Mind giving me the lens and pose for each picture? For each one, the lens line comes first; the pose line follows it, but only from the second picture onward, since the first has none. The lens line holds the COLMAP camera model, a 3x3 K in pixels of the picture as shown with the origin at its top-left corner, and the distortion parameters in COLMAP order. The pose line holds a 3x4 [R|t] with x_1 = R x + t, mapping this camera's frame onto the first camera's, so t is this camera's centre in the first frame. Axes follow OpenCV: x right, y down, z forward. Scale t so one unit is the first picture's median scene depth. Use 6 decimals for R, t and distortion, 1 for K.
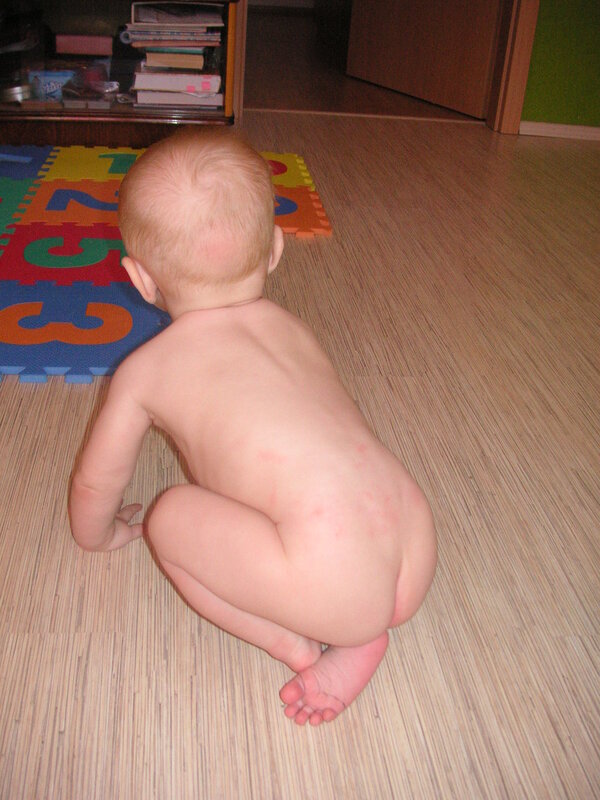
lens RADIAL K [[879.7, 0, 296.9], [0, 879.7, 416.8], [0, 0, 1]] dist [-0.152740, -0.029350]
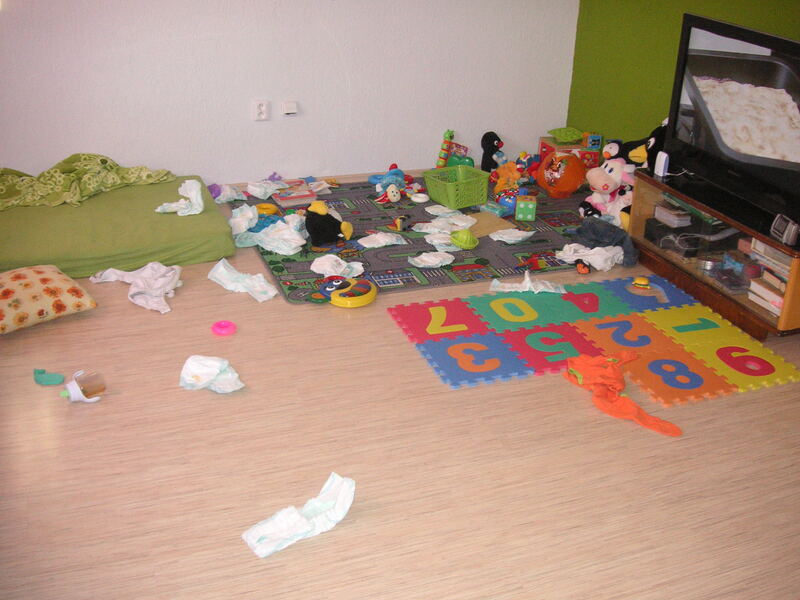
lens RADIAL K [[879.7, 0, 400.0], [0, 879.7, 300.0], [0, 0, 1]] dist [-0.152740, -0.029350]
pose [[0.245974, 0.345853, -0.905474, 1.142337], [-0.507929, 0.841630, 0.183487, -0.369573], [0.825533, 0.414784, 0.382688, -0.079833]]
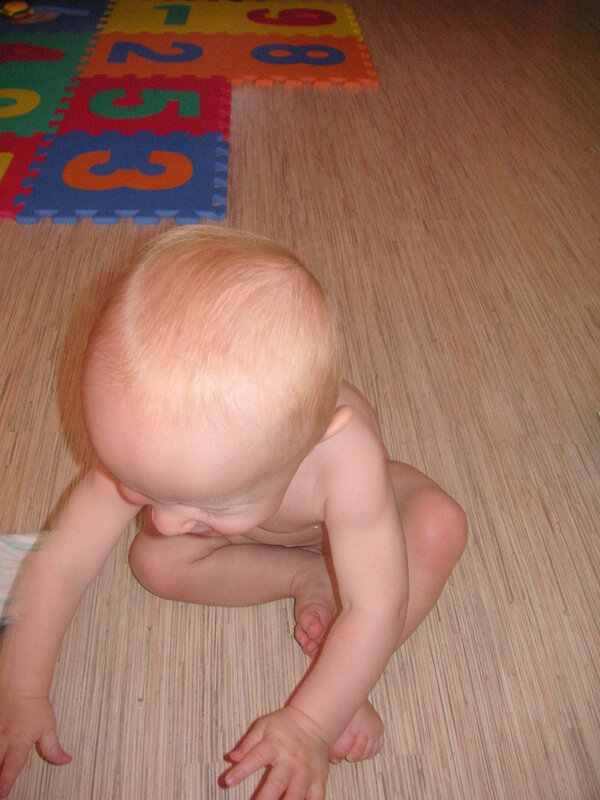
lens RADIAL K [[879.7, 0, 296.9], [0, 879.7, 416.8], [0, 0, 1]] dist [-0.152740, -0.029350]
pose [[0.998410, 0.016068, -0.054039, 0.004332], [-0.006541, 0.985064, 0.172062, 0.006741], [0.055997, -0.171435, 0.983603, -0.077567]]
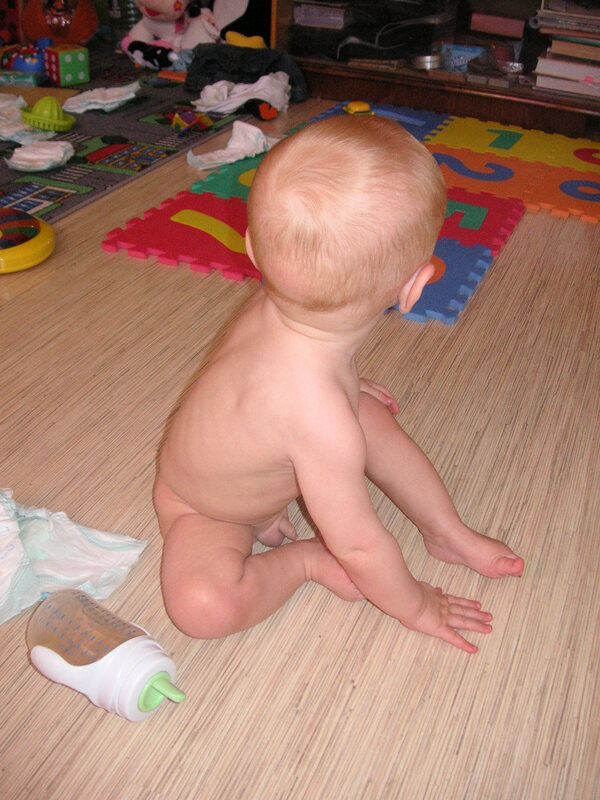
lens RADIAL K [[879.7, 0, 296.9], [0, 879.7, 416.8], [0, 0, 1]] dist [-0.152740, -0.029350]
pose [[0.873436, 0.240823, -0.423218, 0.106164], [-0.233167, 0.969865, 0.070673, 0.022559], [0.427484, 0.036952, 0.903267, -0.049076]]
